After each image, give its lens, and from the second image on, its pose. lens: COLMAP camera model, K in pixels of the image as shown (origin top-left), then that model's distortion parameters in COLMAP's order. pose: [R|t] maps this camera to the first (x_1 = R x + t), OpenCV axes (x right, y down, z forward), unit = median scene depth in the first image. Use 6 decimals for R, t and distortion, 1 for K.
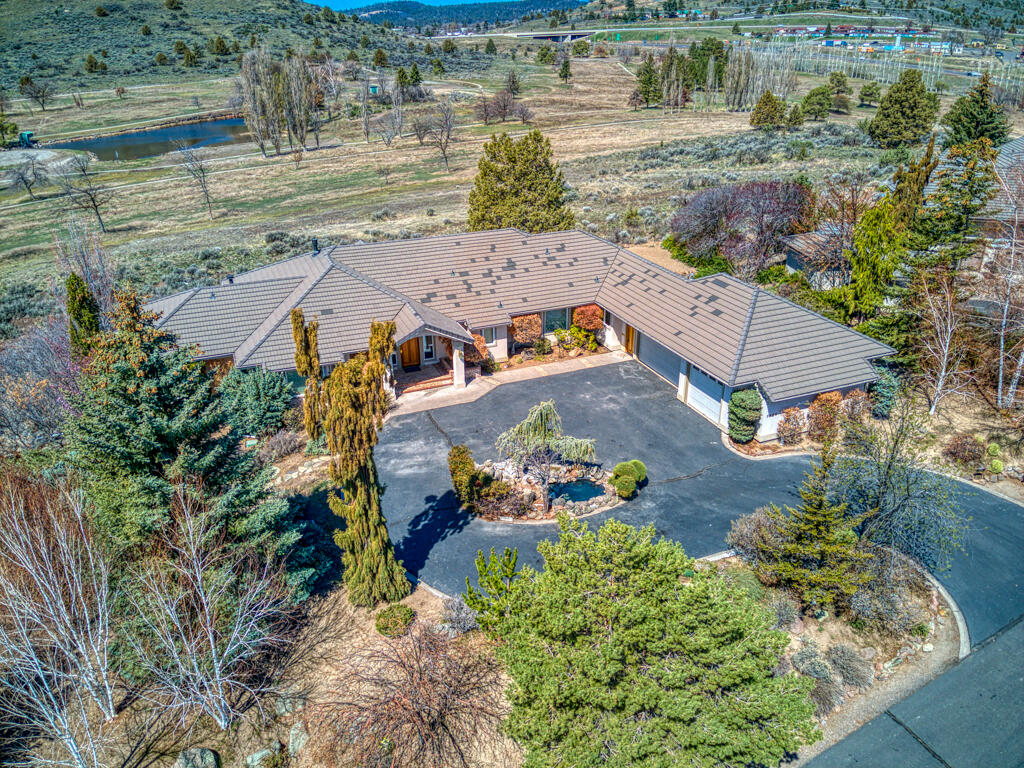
lens RADIAL K [[738.2, 0, 513.0], [0, 738.2, 378.8], [0, 0, 1]] dist [0.127216, -0.225222]
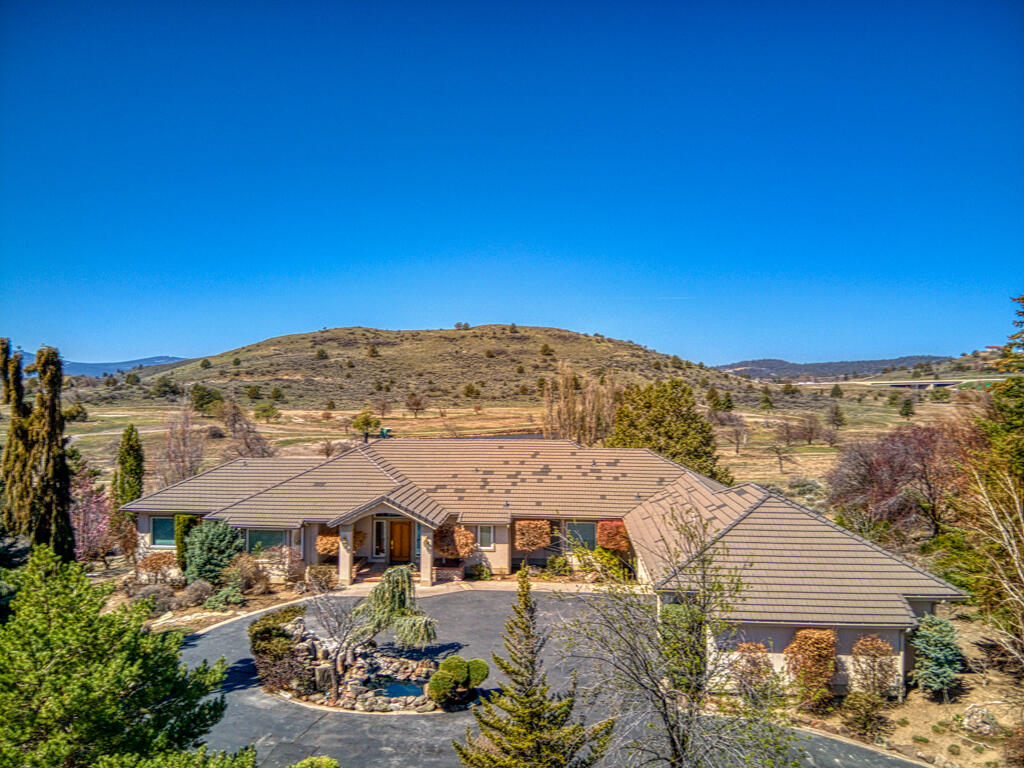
lens RADIAL K [[738.2, 0, 513.0], [0, 738.2, 378.8], [0, 0, 1]] dist [0.127216, -0.225222]
pose [[0.894668, 0.012219, -0.446564, 0.183067], [-0.202386, 0.902244, -0.380783, 0.047788], [0.398257, 0.431053, 0.809682, 0.106688]]
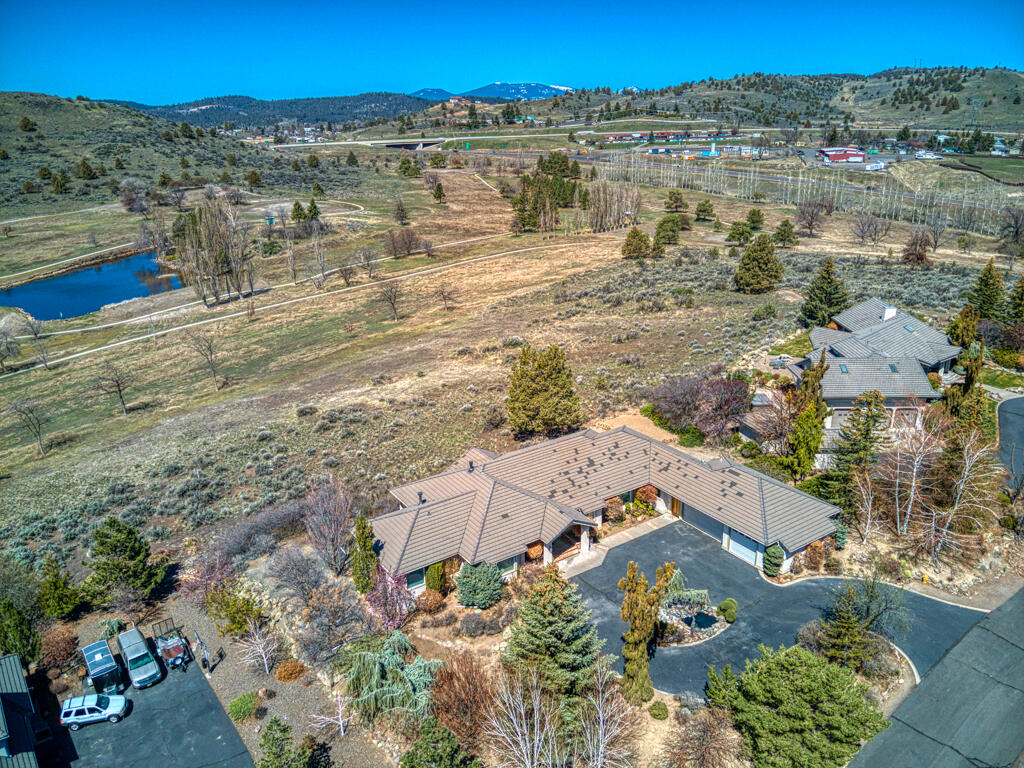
lens RADIAL K [[746.9, 0, 509.9], [0, 746.9, 380.2], [0, 0, 1]] dist [0.125057, -0.234305]
pose [[0.978889, -0.070189, 0.191965, -0.227114], [0.089404, 0.991613, -0.093330, -0.097638], [-0.183805, 0.108522, 0.976954, -0.245985]]
